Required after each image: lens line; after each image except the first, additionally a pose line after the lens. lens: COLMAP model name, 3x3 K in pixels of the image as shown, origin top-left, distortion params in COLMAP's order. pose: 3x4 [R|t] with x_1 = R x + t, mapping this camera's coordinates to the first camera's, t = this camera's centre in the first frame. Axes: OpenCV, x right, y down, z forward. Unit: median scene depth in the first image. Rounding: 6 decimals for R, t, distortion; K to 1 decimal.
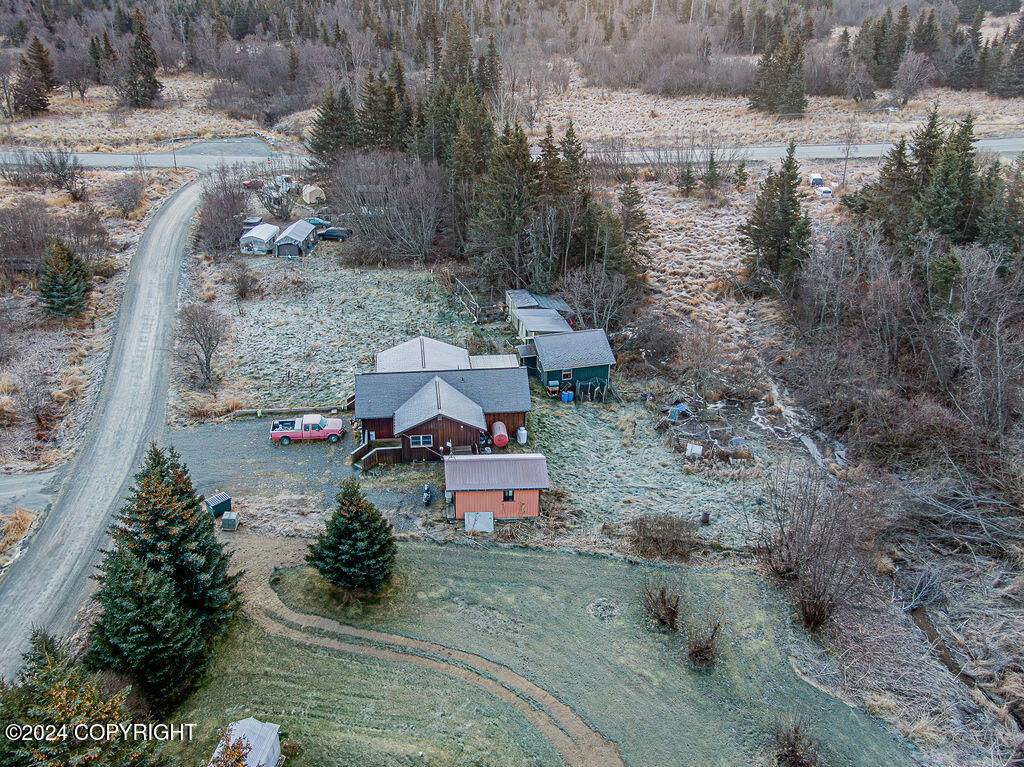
lens RADIAL K [[860.3, 0, 484.9], [0, 860.3, 388.4], [0, 0, 1]] dist [0.036139, -0.009363]
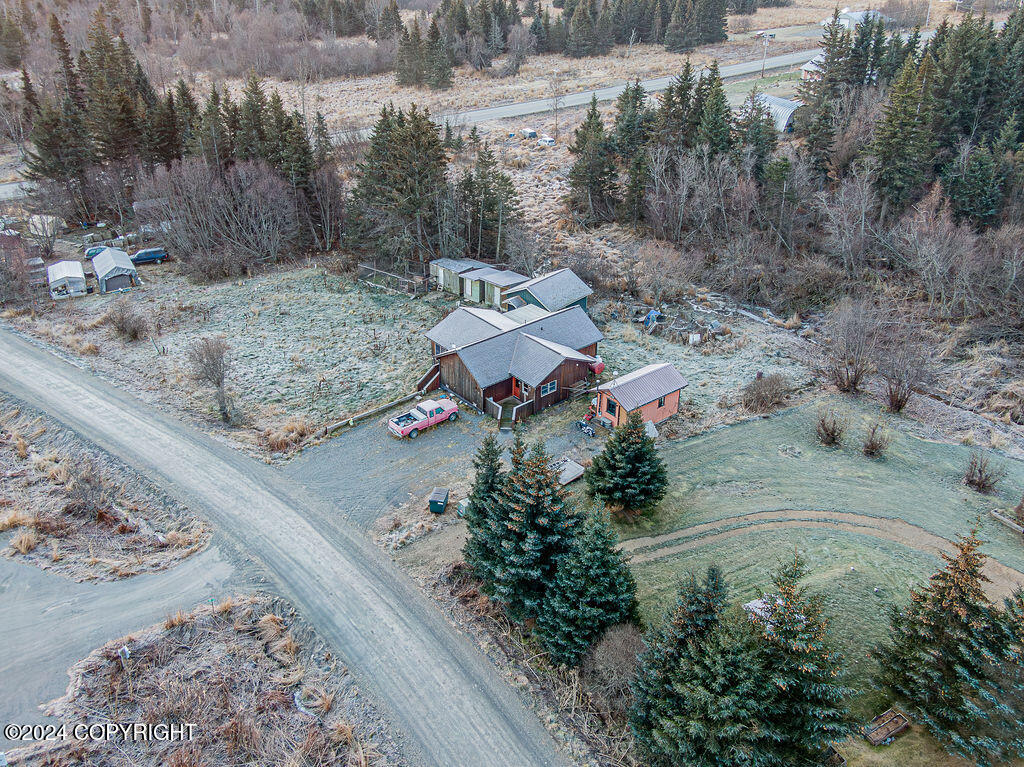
lens RADIAL K [[860.3, 0, 508.7], [0, 860.3, 386.3], [0, 0, 1]] dist [0.036139, -0.009363]
pose [[0.799290, -0.281461, 0.530957, -0.572319], [0.279231, 0.956311, 0.086596, -0.039574], [-0.532134, 0.079044, 0.842962, 0.103935]]
